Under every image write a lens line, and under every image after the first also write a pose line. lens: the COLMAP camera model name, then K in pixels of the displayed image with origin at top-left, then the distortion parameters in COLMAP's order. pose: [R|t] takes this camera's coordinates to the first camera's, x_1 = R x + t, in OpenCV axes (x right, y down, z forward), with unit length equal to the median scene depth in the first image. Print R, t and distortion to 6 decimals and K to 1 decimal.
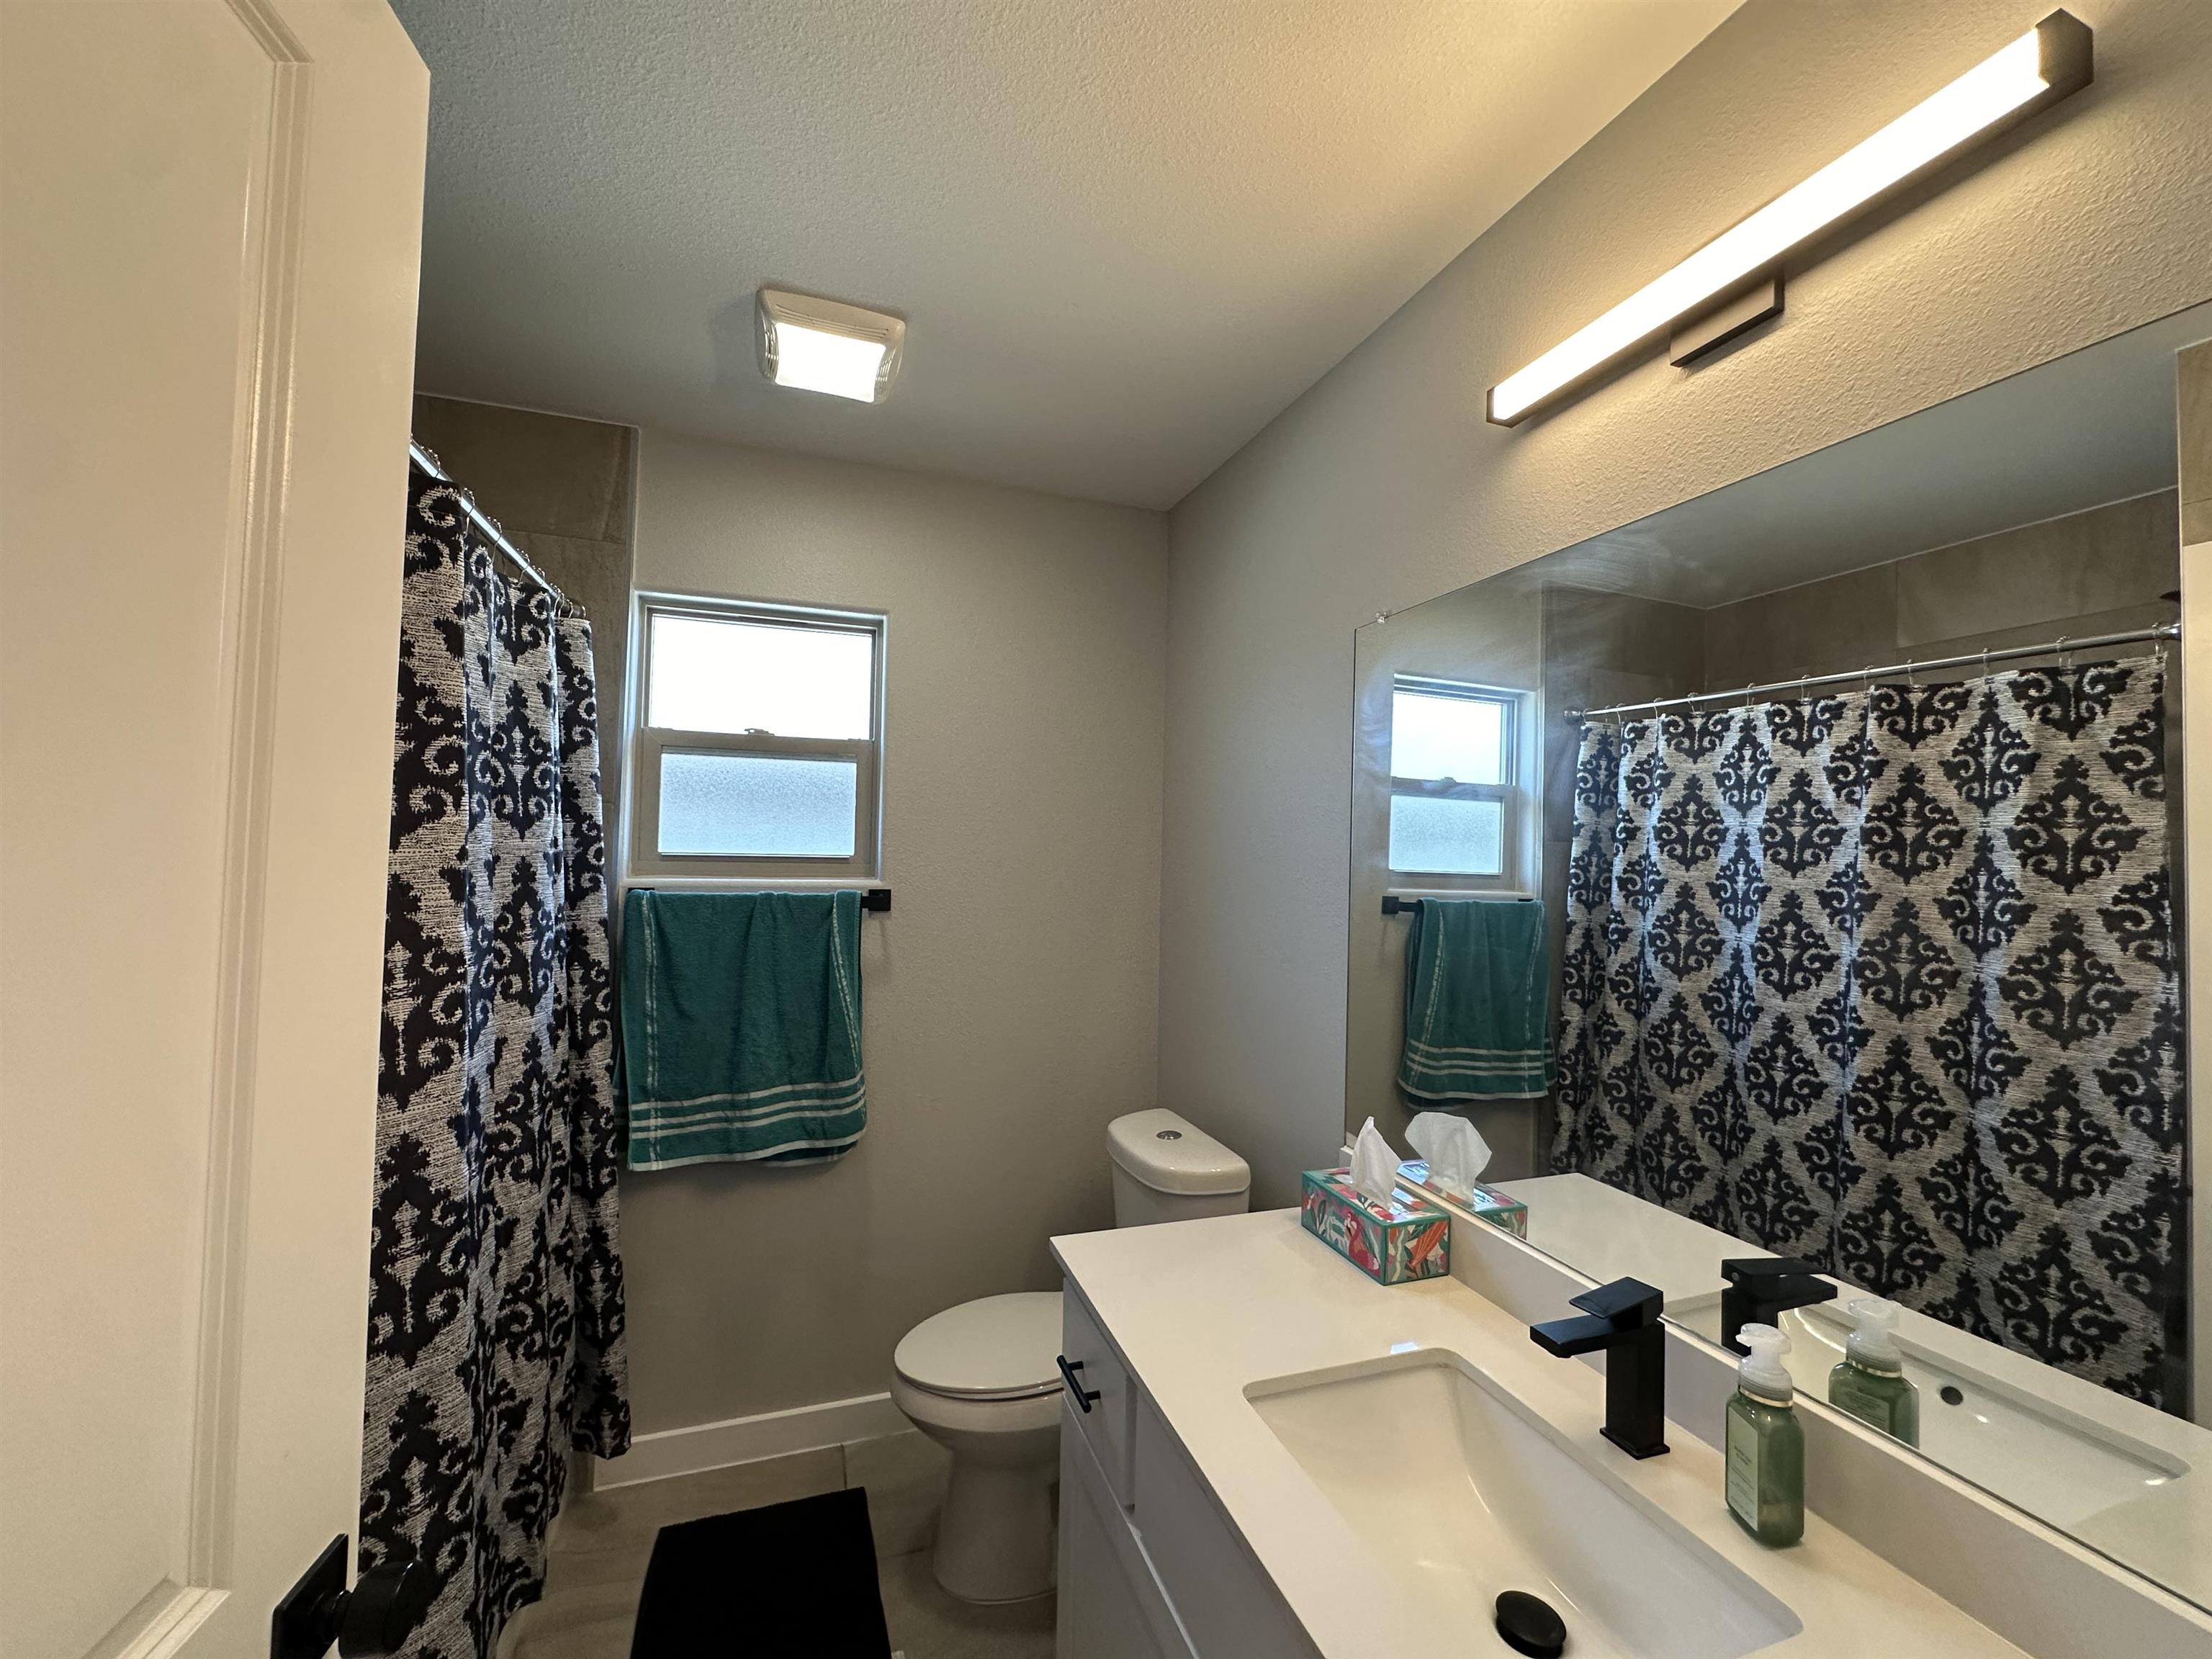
lens RADIAL K [[883.0, 0, 1100.6], [0, 883.0, 825.6], [0, 0, 1]] dist [-0.004663, 0.001326]
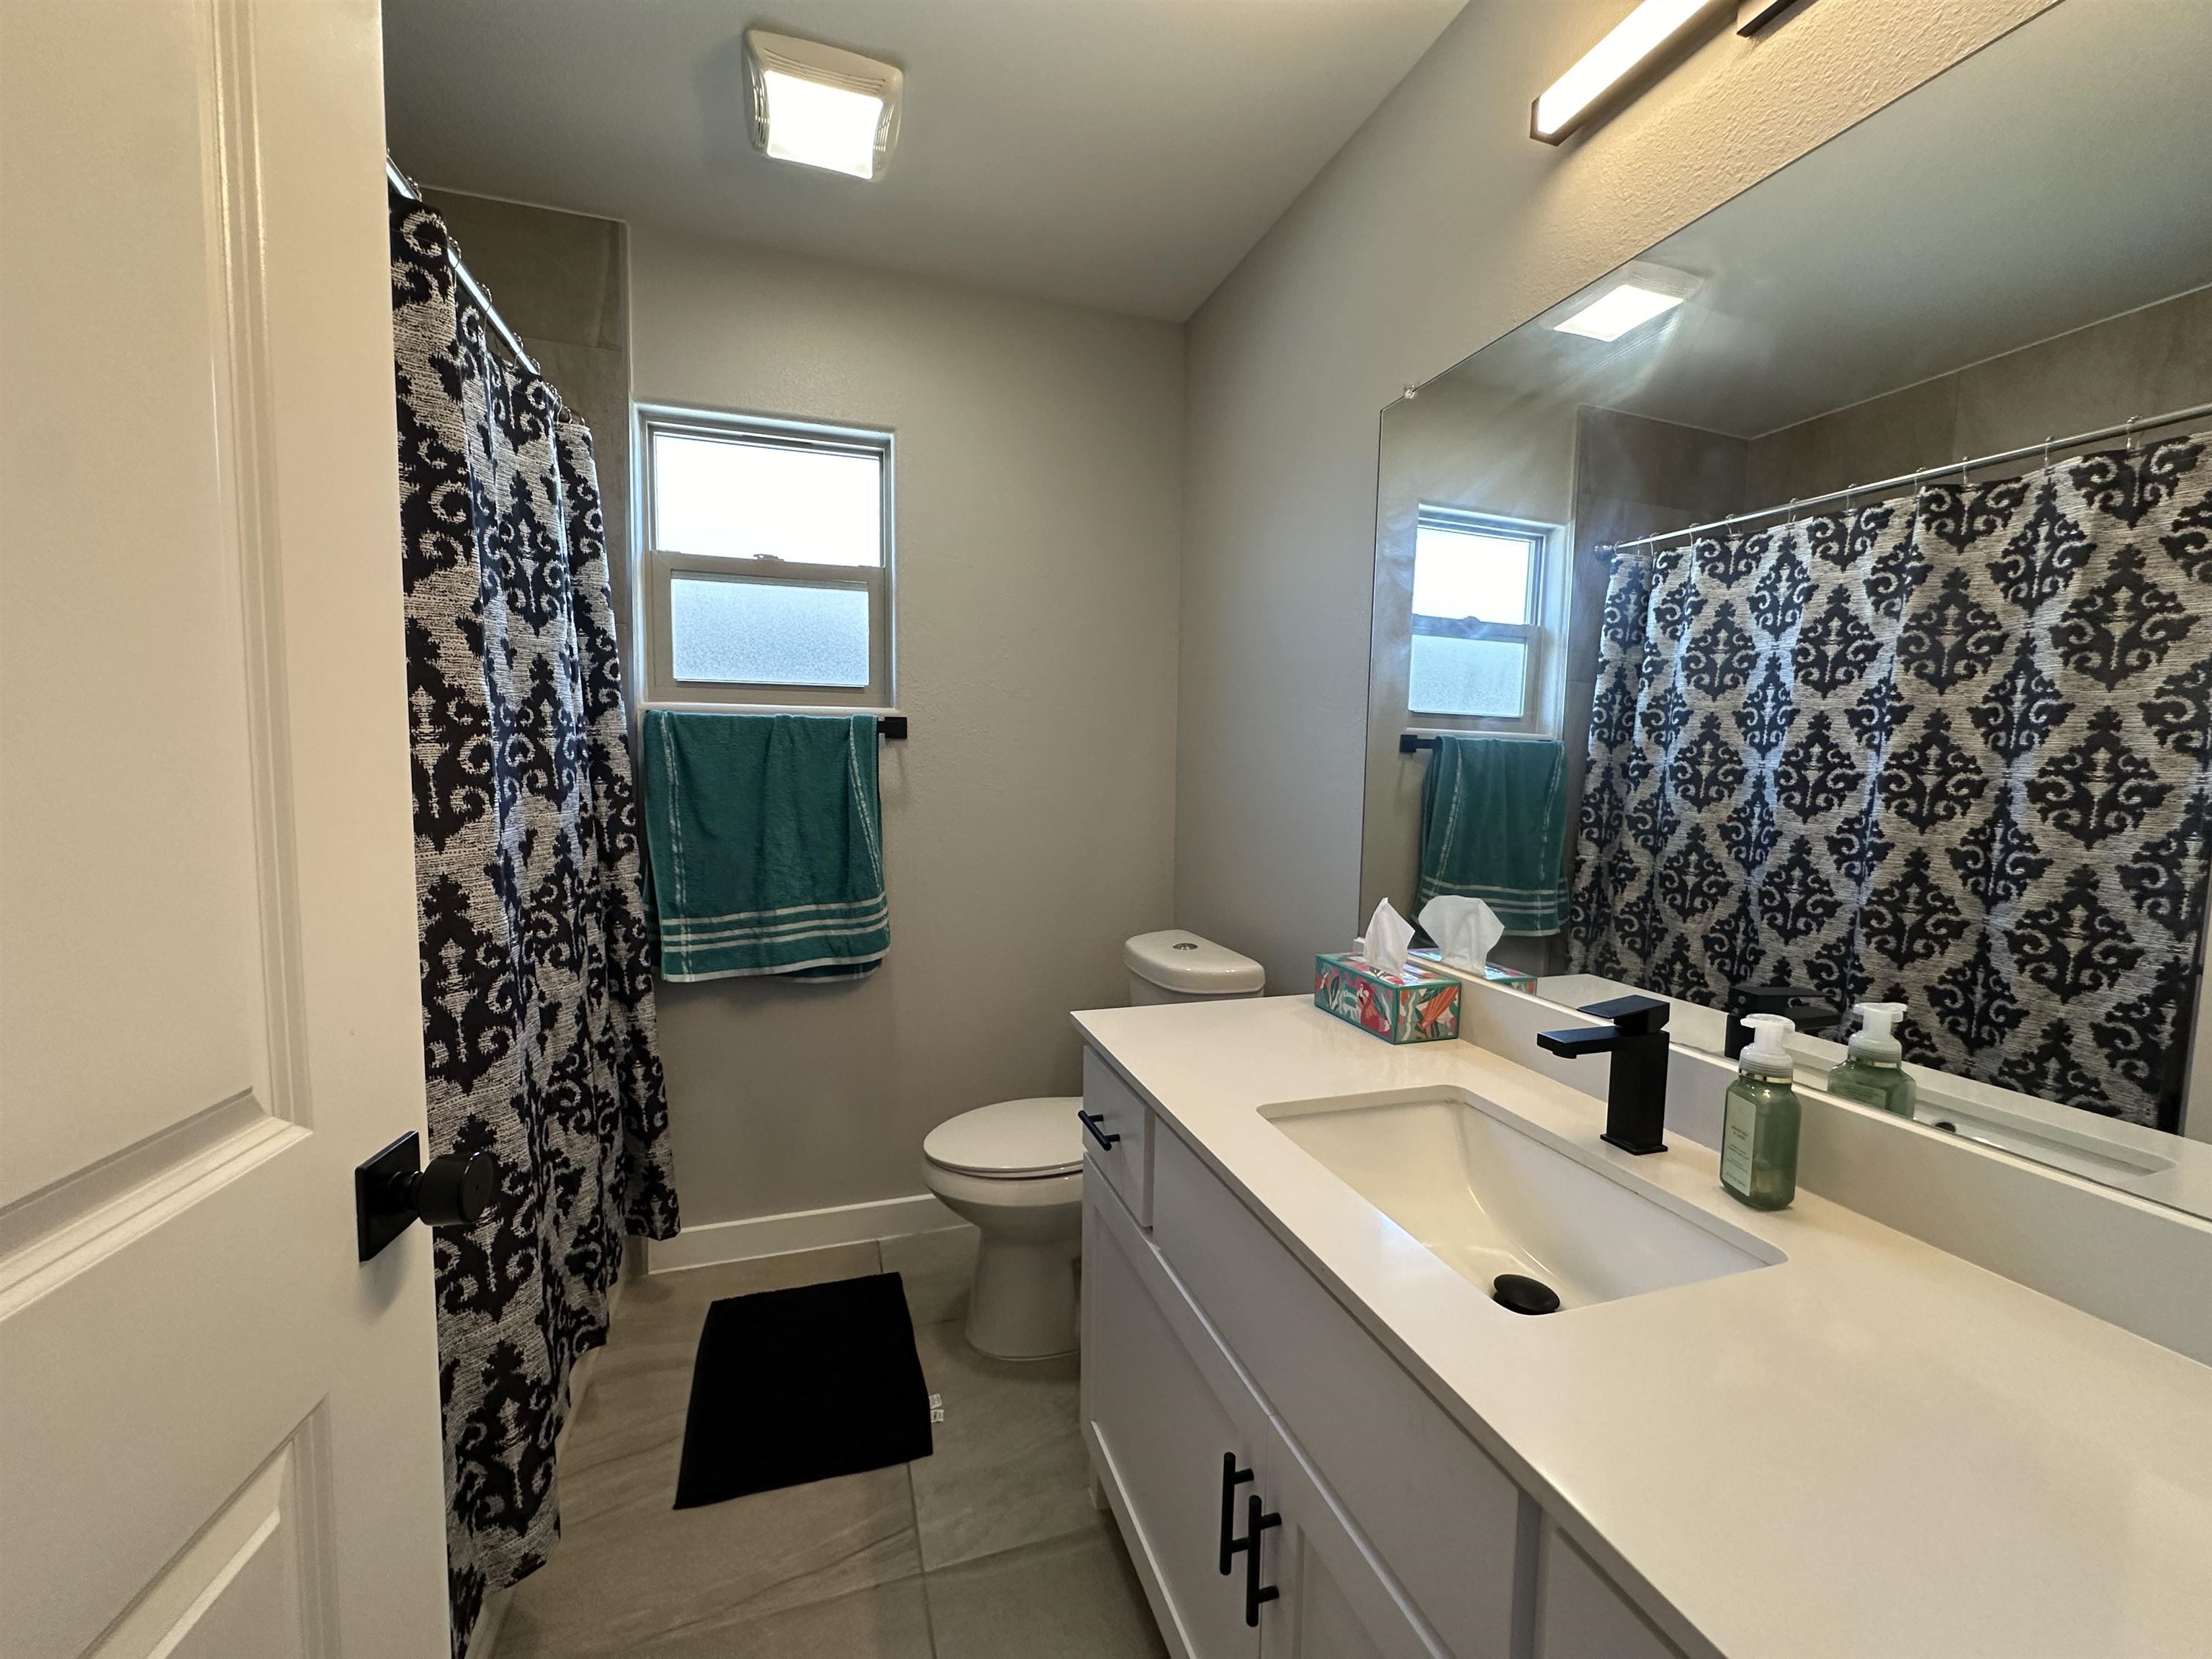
lens RADIAL K [[883.0, 0, 1100.6], [0, 883.0, 825.6], [0, 0, 1]] dist [-0.004663, 0.001326]
pose [[0.999830, -0.006135, -0.017366, -0.001905], [0.007938, 0.994363, 0.105728, 0.108620], [0.016619, -0.105847, 0.994243, -0.003507]]
